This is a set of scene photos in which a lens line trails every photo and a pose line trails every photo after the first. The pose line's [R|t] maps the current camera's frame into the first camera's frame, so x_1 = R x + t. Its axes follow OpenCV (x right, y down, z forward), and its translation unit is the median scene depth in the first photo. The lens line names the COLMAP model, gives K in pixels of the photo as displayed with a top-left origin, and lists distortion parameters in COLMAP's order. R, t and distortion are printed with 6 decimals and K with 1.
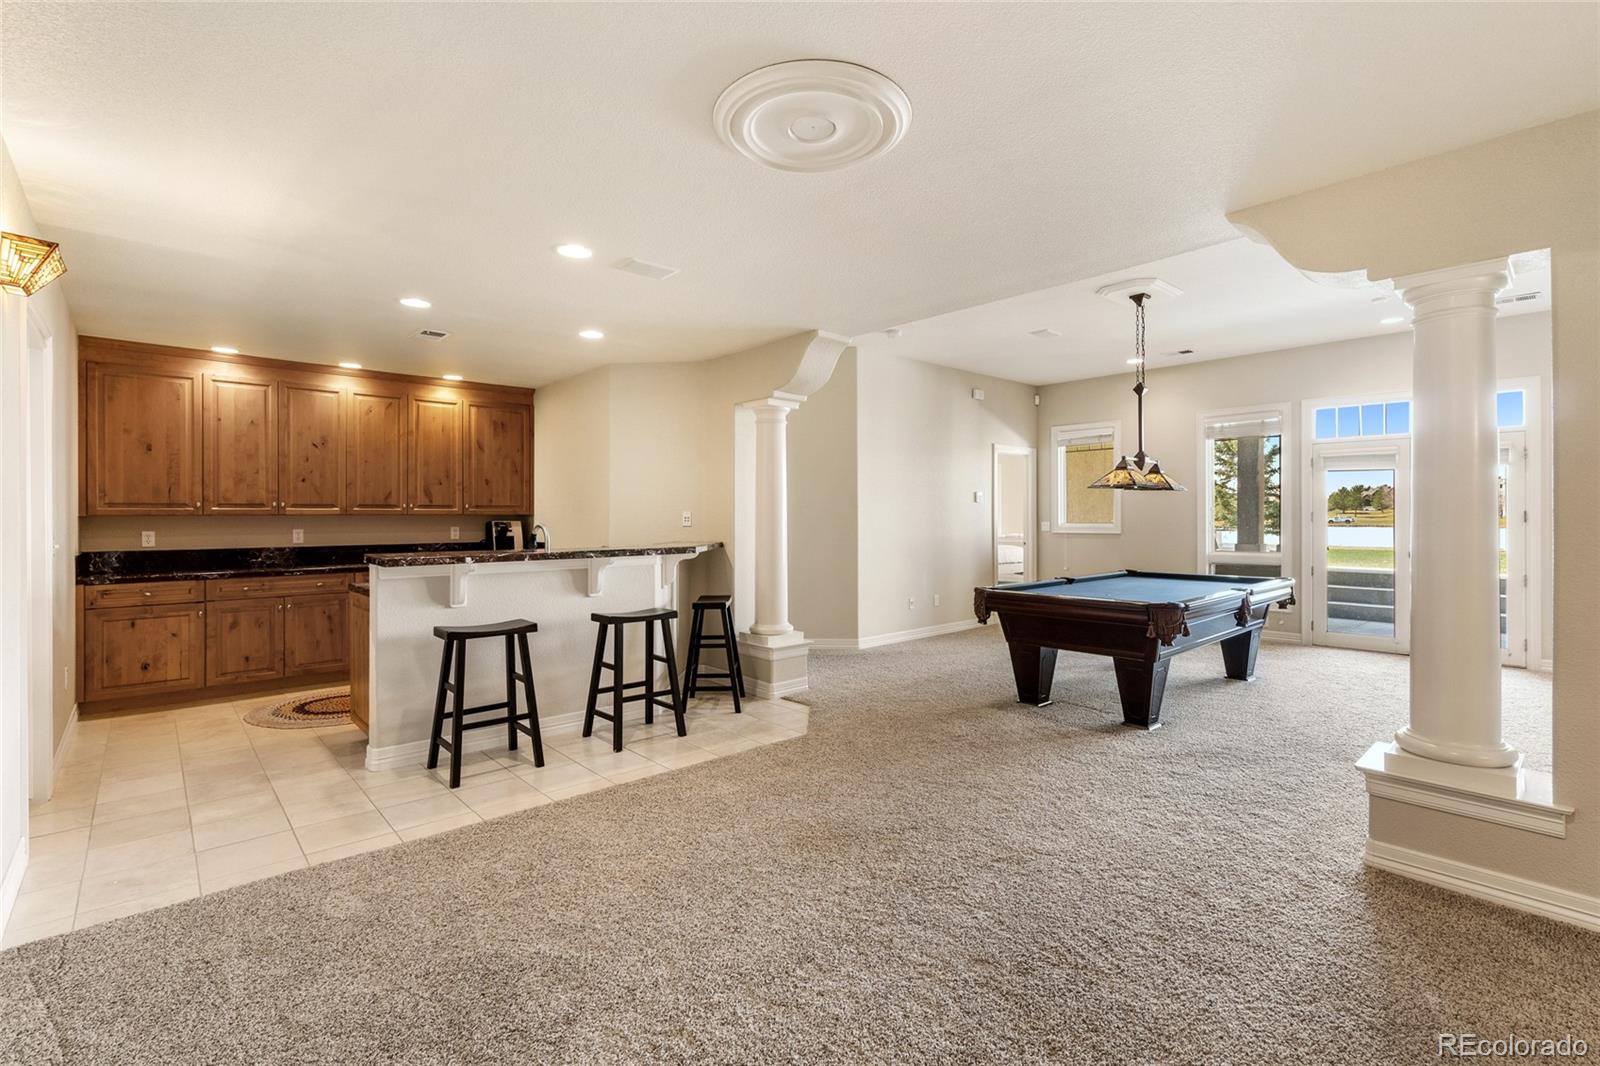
lens RADIAL K [[725.3, 0, 796.7], [0, 725.3, 521.0], [0, 0, 1]] dist [-0.003493, 0.001128]
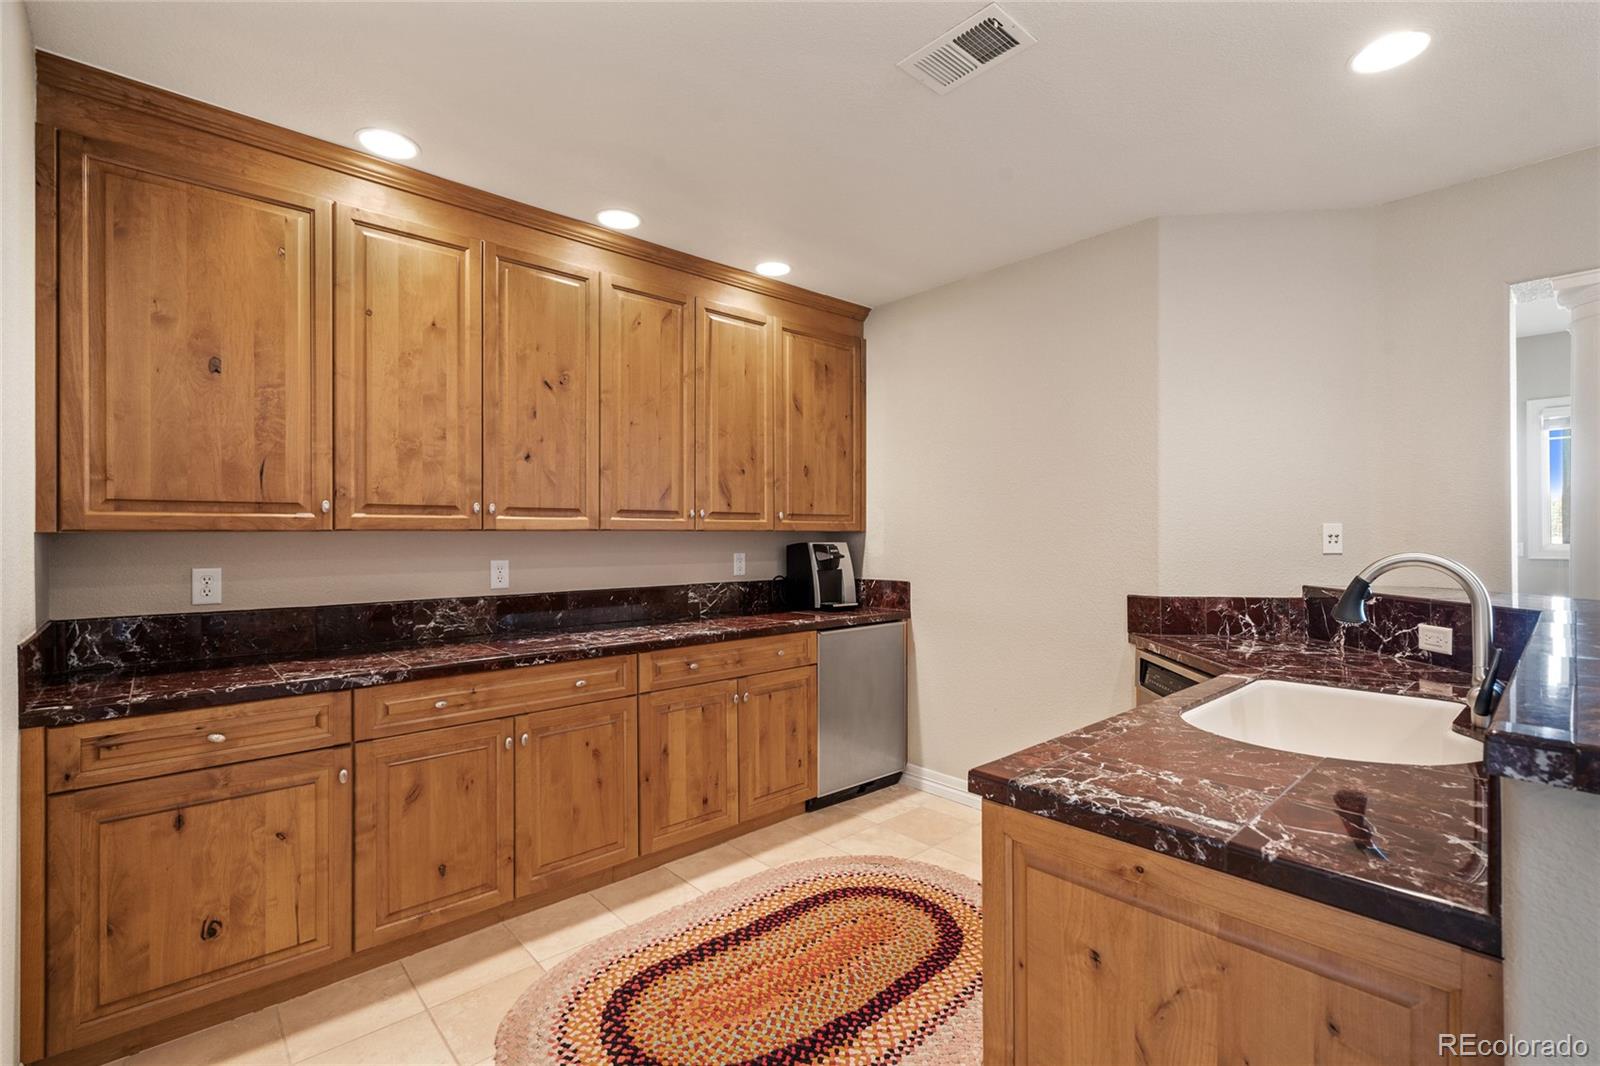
lens RADIAL K [[725.3, 0, 802.9], [0, 725.3, 539.0], [0, 0, 1]] dist [-0.003493, 0.001128]
pose [[0.999973, -0.000593, -0.007267, -0.536142], [0.000582, 0.999999, -0.001586, -0.001997], [0.007268, 0.001582, 0.999972, 0.568816]]
